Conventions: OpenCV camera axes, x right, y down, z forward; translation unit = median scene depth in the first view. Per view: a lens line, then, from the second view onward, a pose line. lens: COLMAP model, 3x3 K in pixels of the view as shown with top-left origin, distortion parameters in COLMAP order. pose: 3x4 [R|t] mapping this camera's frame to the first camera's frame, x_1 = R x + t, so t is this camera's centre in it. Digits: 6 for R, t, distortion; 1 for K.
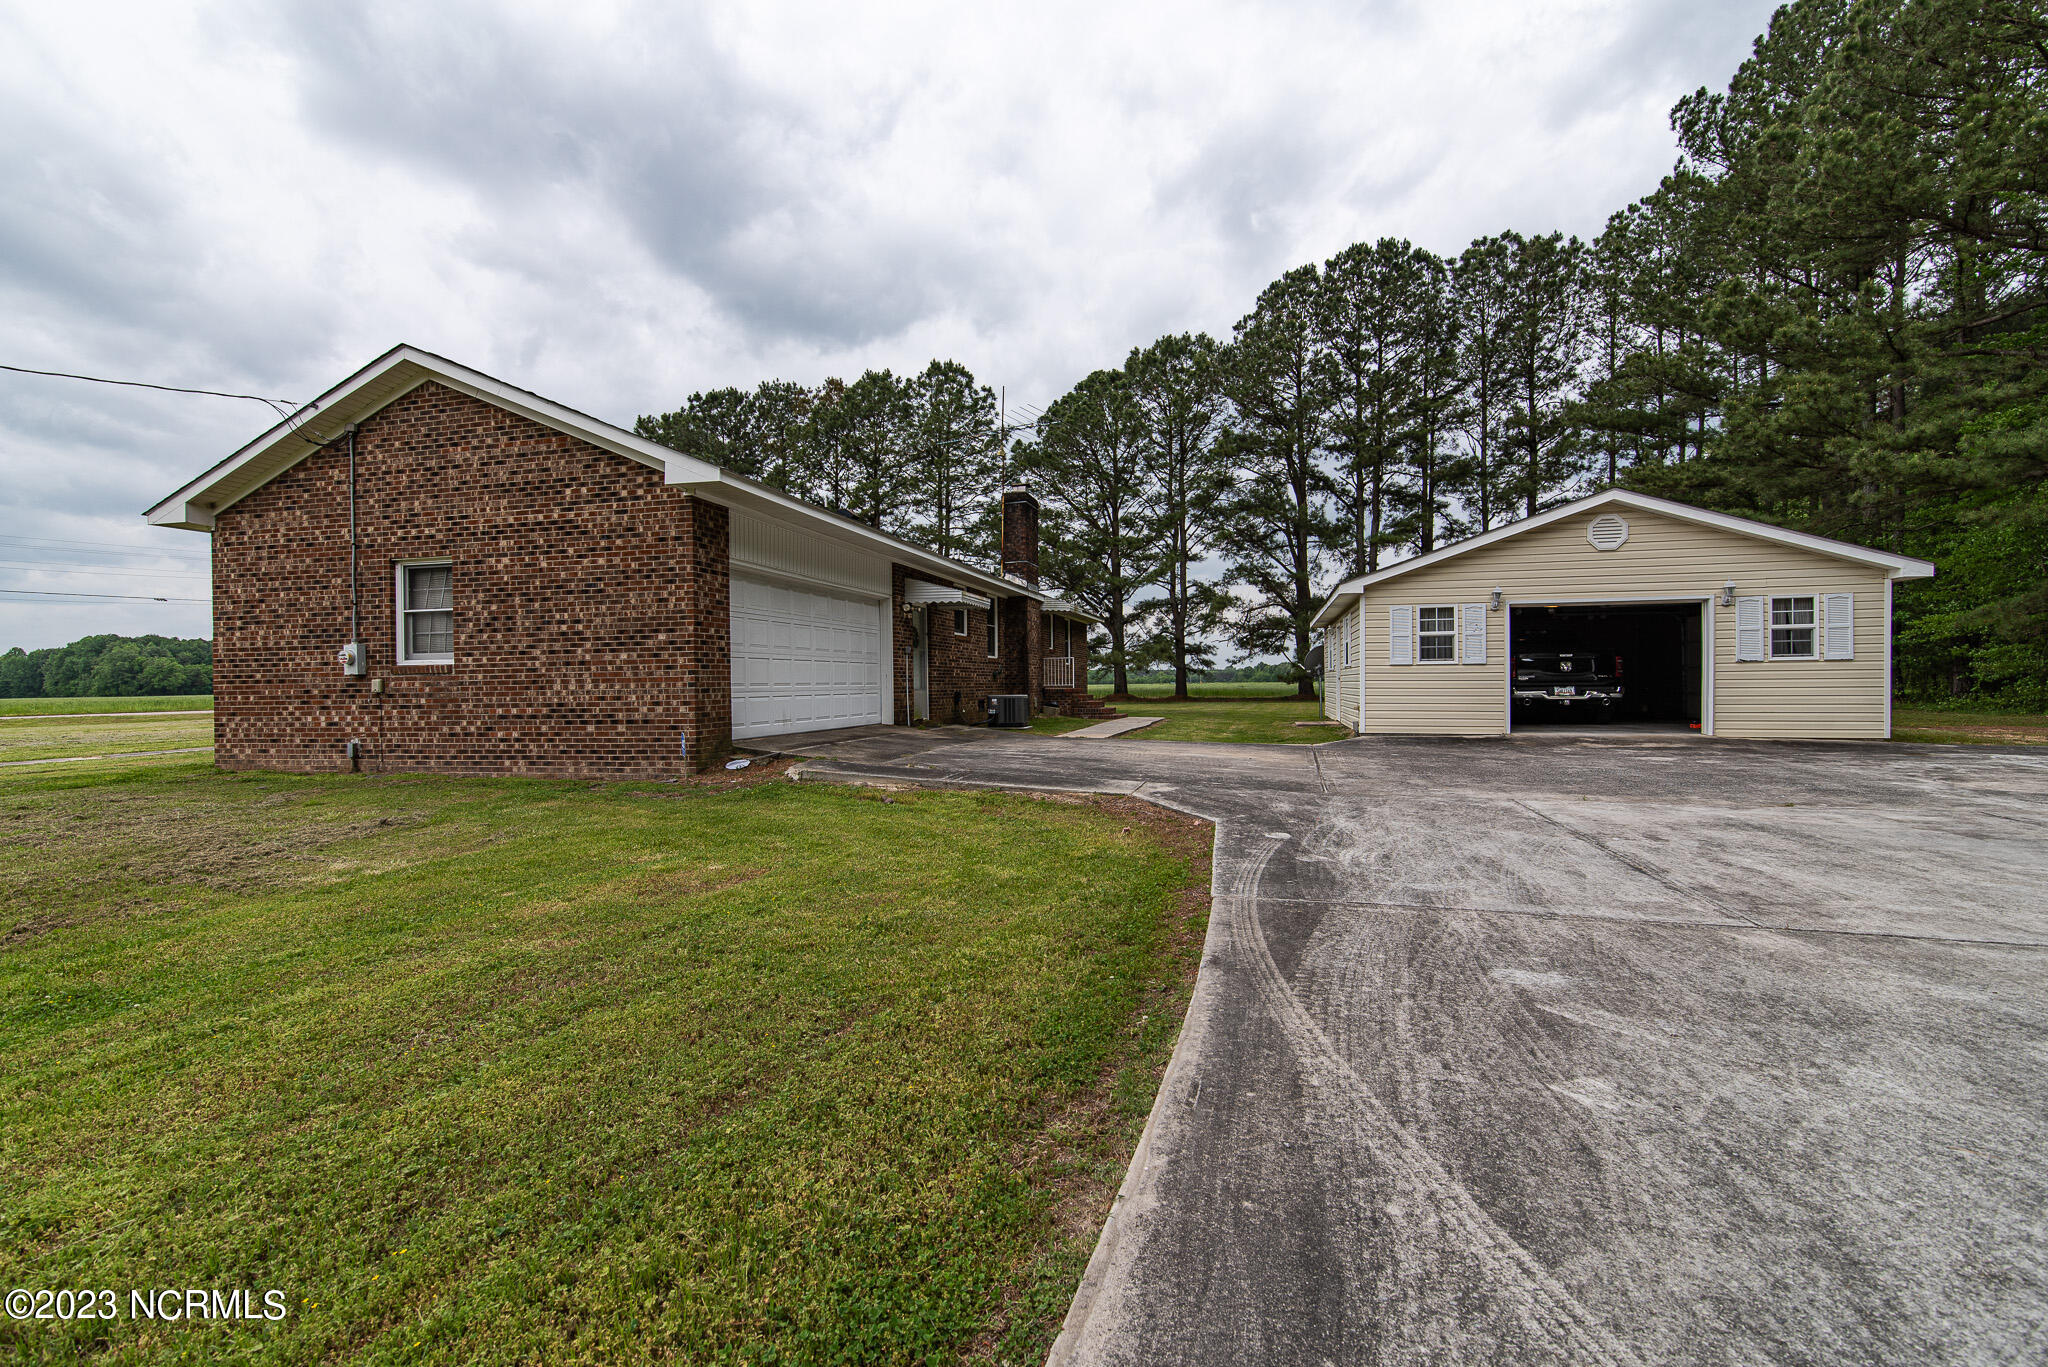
lens RADIAL K [[919.8, 0, 1024.0], [0, 919.8, 683.5], [0, 0, 1]] dist [0.020992, -0.003306]
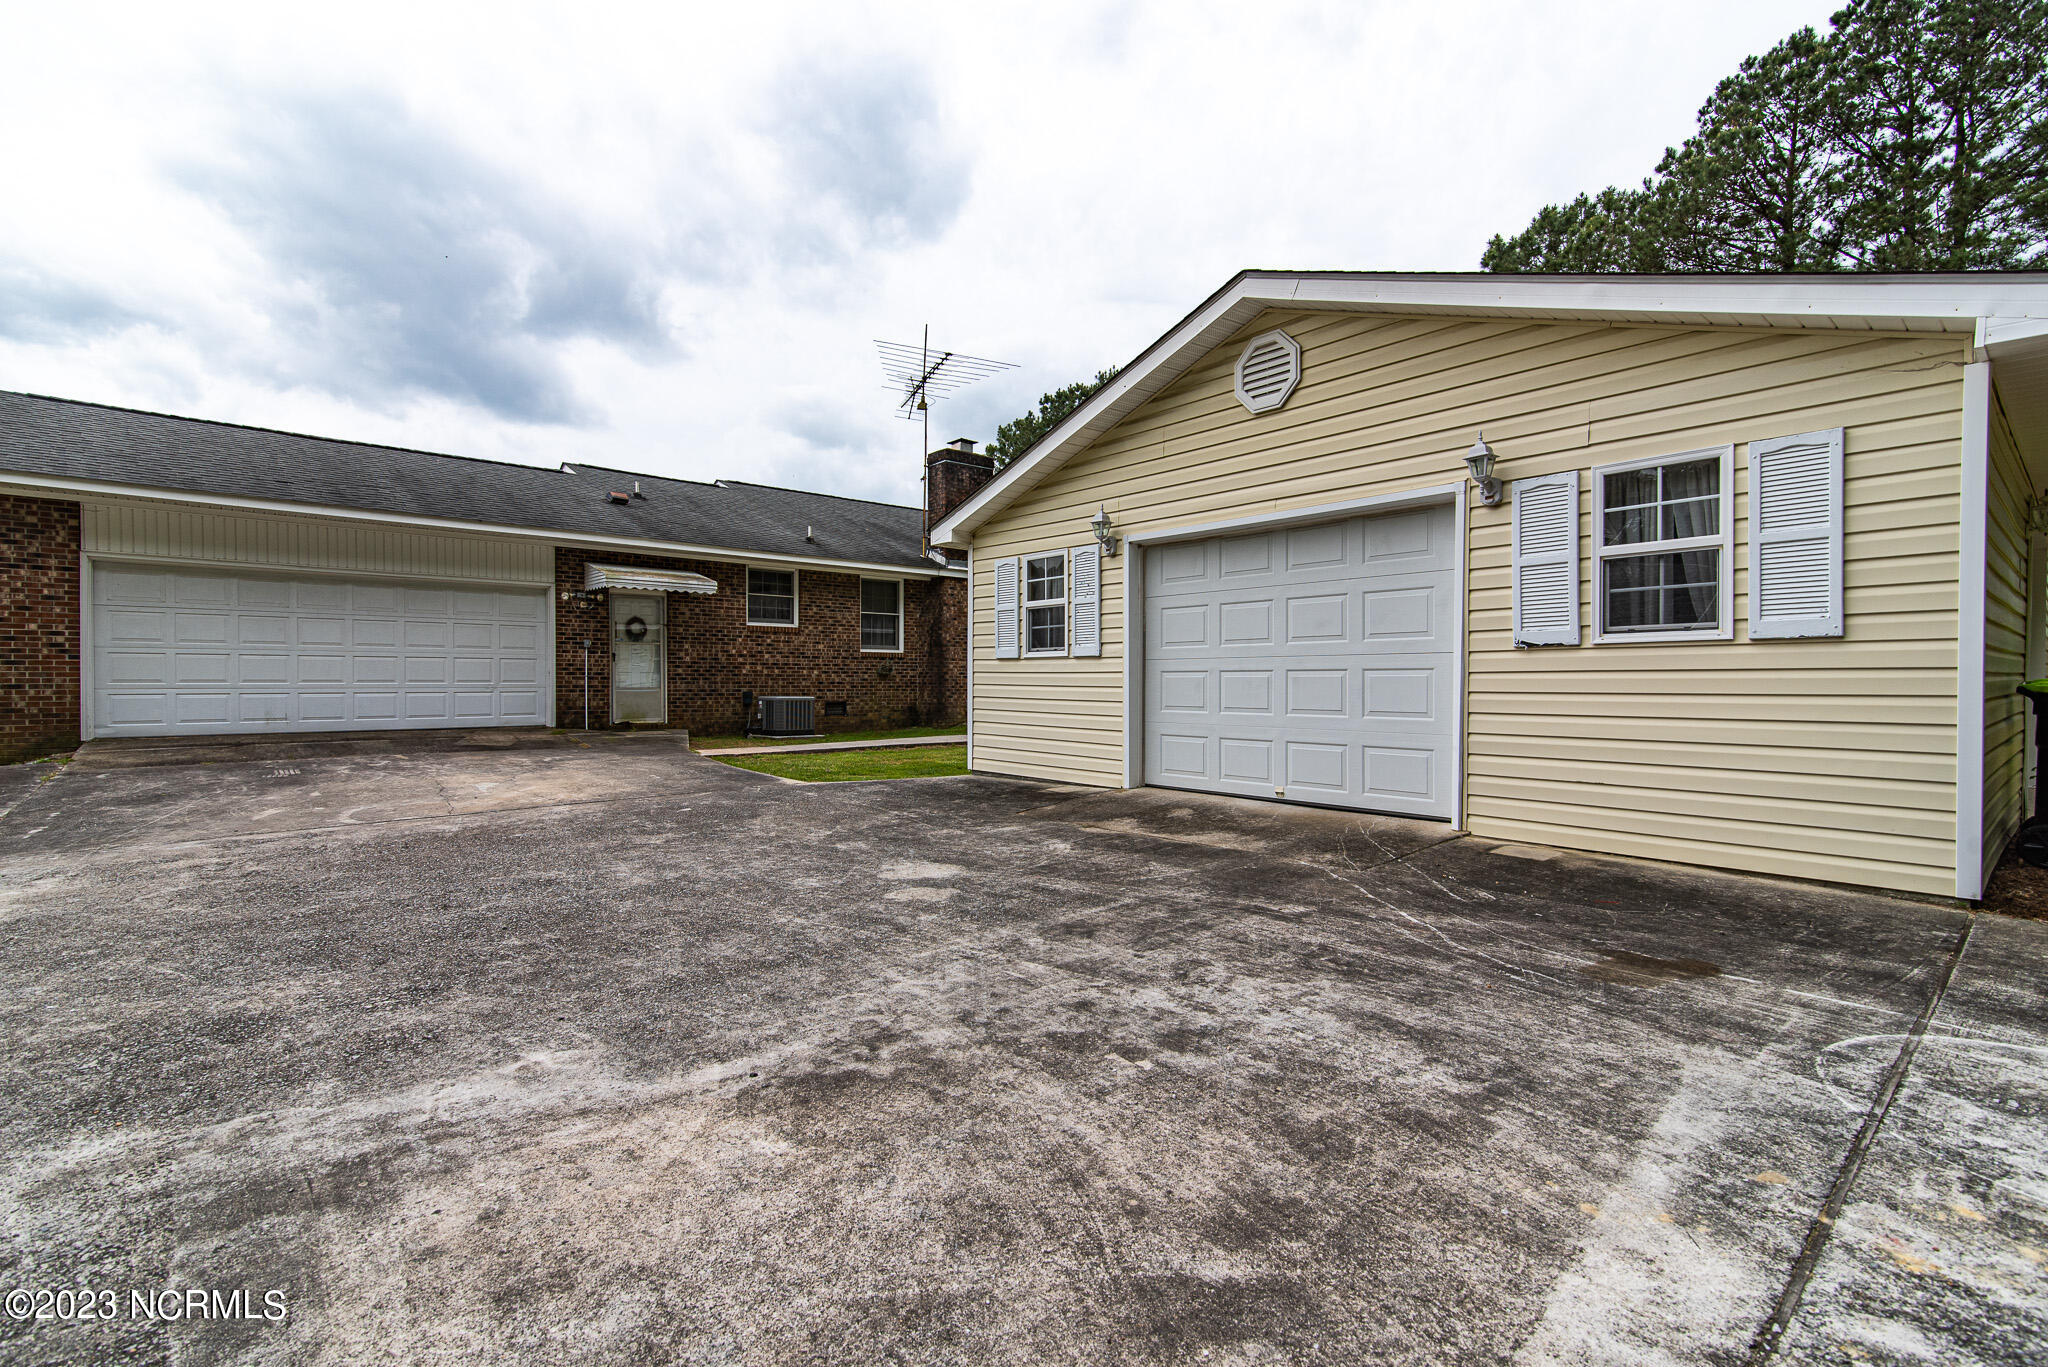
lens RADIAL K [[919.8, 0, 1024.0], [0, 919.8, 683.5], [0, 0, 1]] dist [0.020992, -0.003306]
pose [[0.825561, 0.011527, -0.564196, 0.821269], [-0.009458, 0.999934, 0.006589, -0.009107], [0.564234, -0.000103, 0.825615, 0.566443]]
